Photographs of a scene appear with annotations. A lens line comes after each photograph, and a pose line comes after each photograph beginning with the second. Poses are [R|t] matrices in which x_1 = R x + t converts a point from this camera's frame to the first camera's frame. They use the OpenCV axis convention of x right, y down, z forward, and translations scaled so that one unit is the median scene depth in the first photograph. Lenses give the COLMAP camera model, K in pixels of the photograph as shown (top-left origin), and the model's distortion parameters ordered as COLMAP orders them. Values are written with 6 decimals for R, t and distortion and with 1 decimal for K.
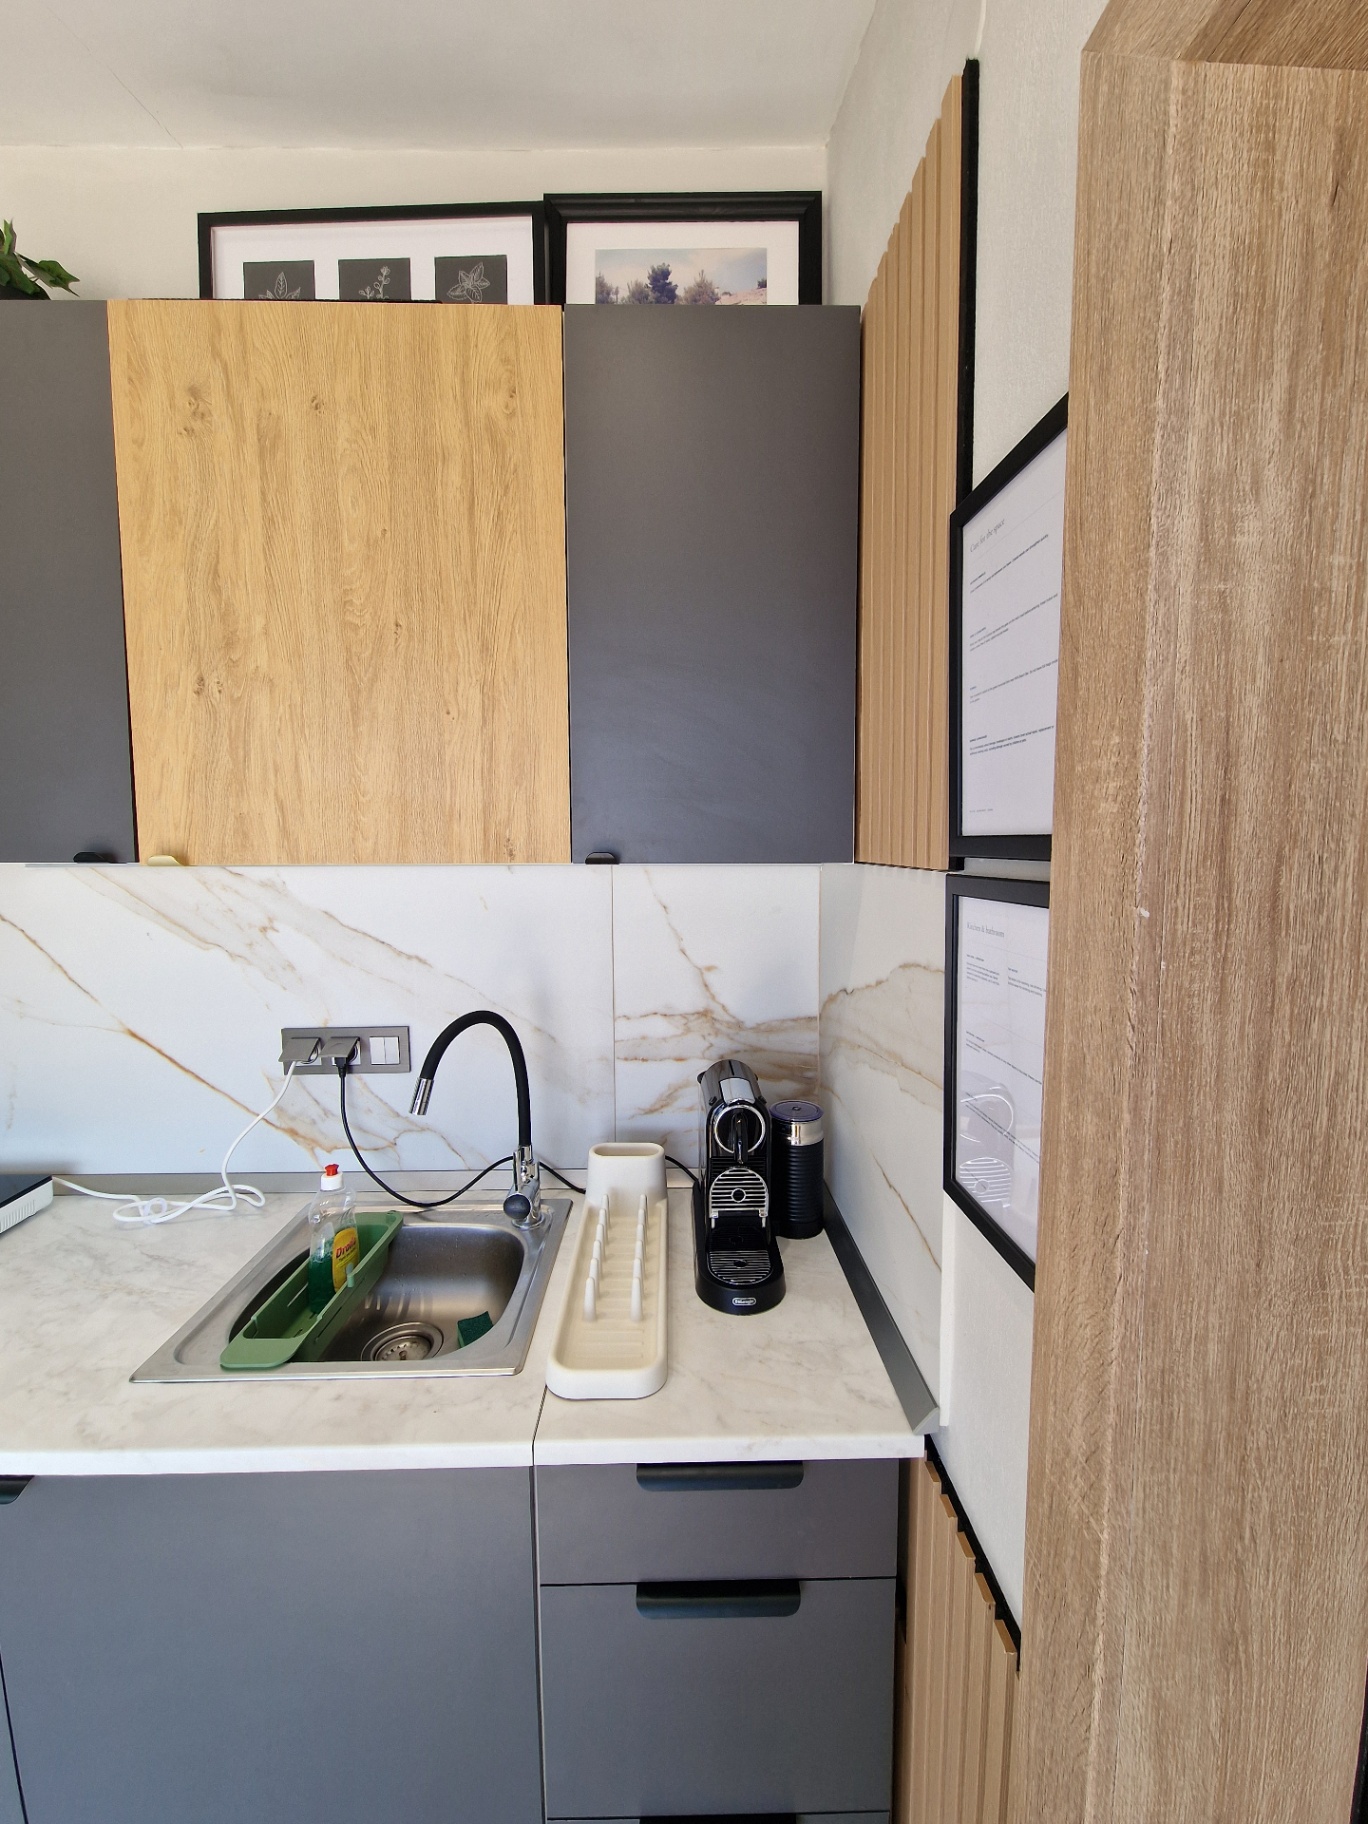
lens RADIAL K [[739.9, 0, 684.0], [0, 739.9, 912.0], [0, 0, 1]] dist [0.010132, -0.006537]
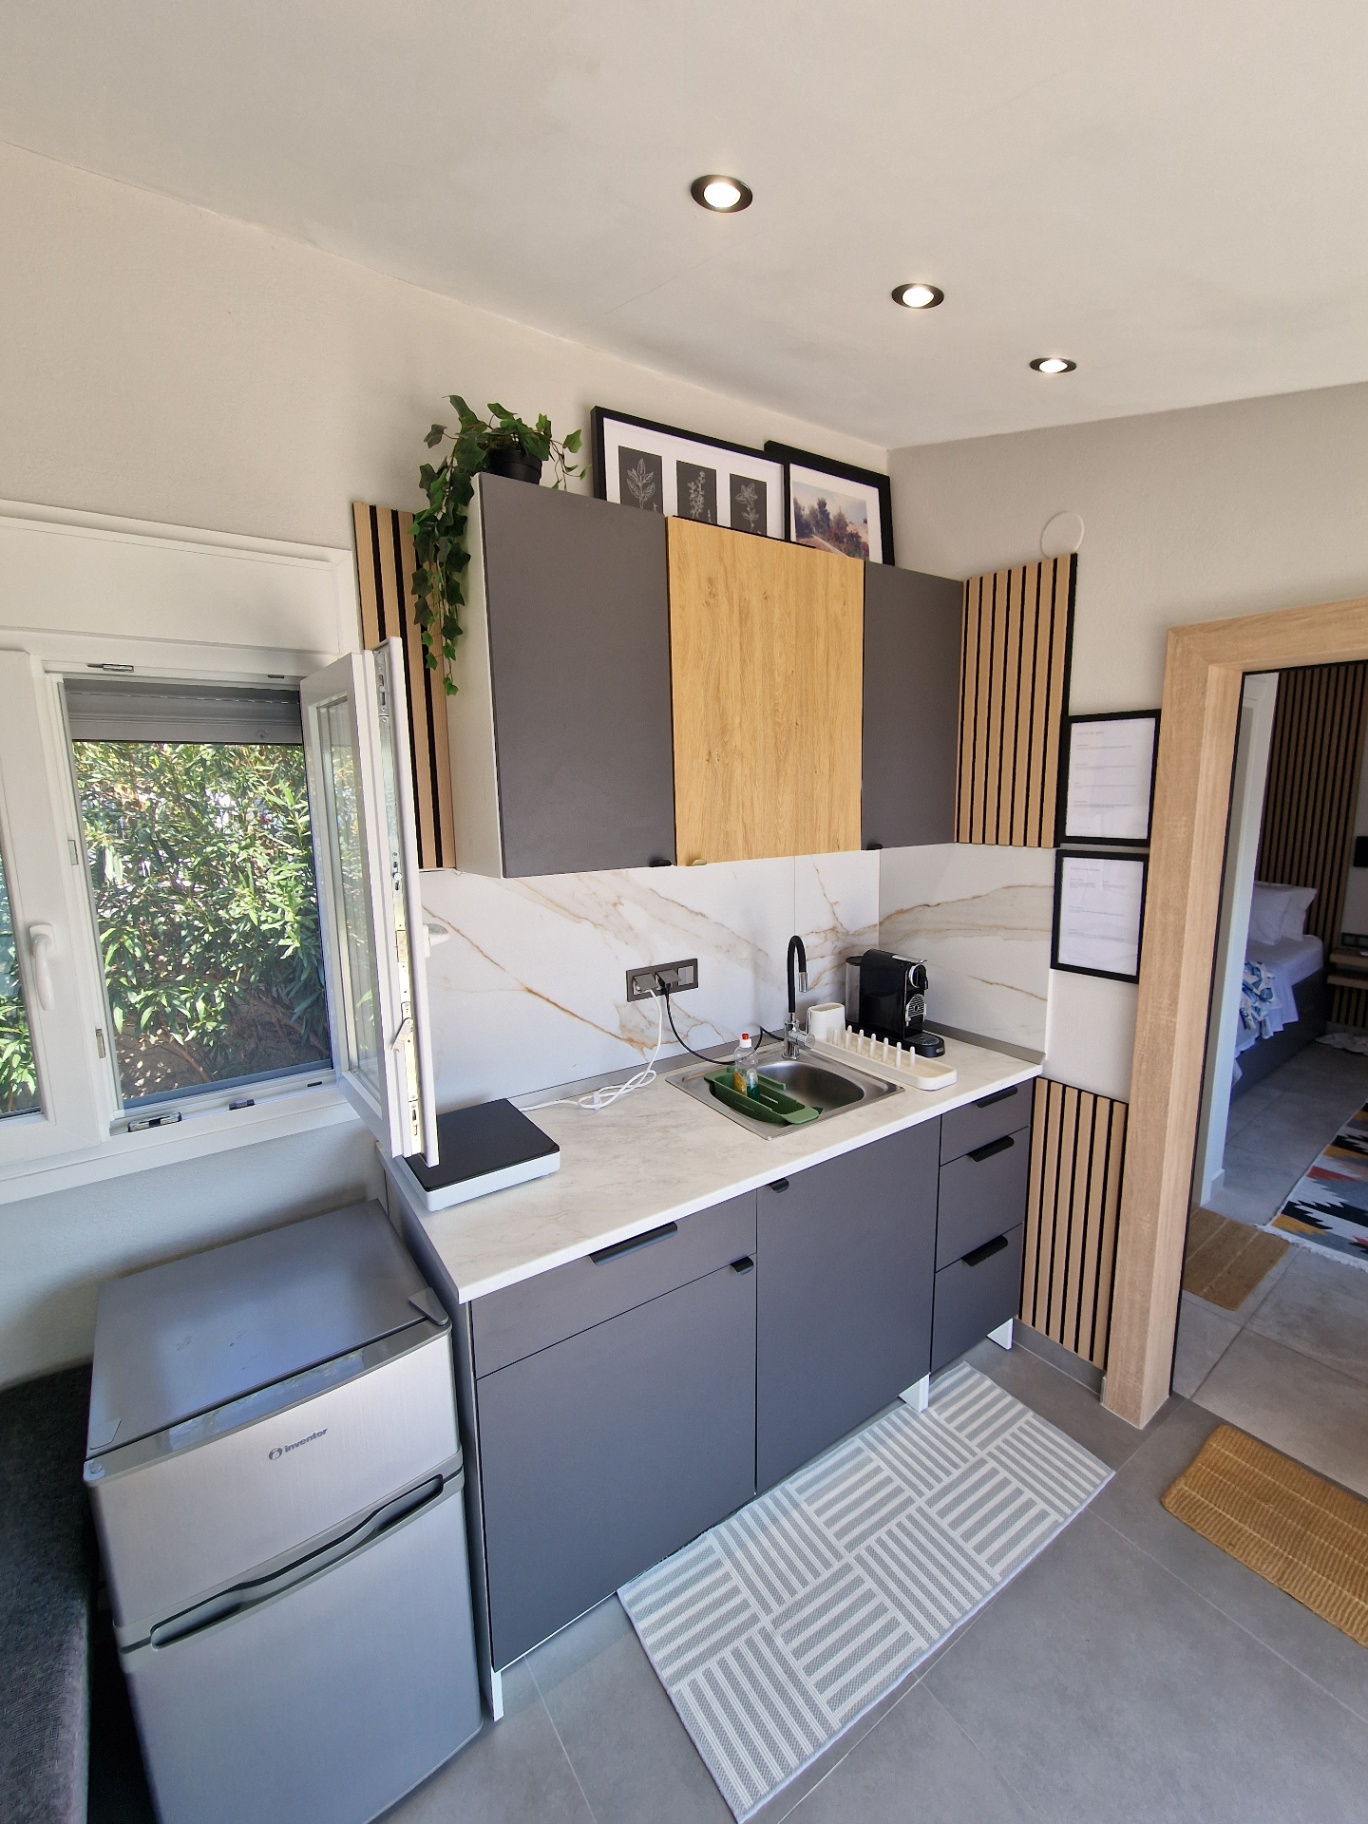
lens RADIAL K [[739.9, 0, 684.0], [0, 739.9, 912.0], [0, 0, 1]] dist [0.010132, -0.006537]
pose [[0.839857, -0.099755, 0.533562, -1.618083], [0.063880, 0.994302, 0.085345, -0.101859], [-0.539035, -0.037593, 0.841444, -0.385494]]
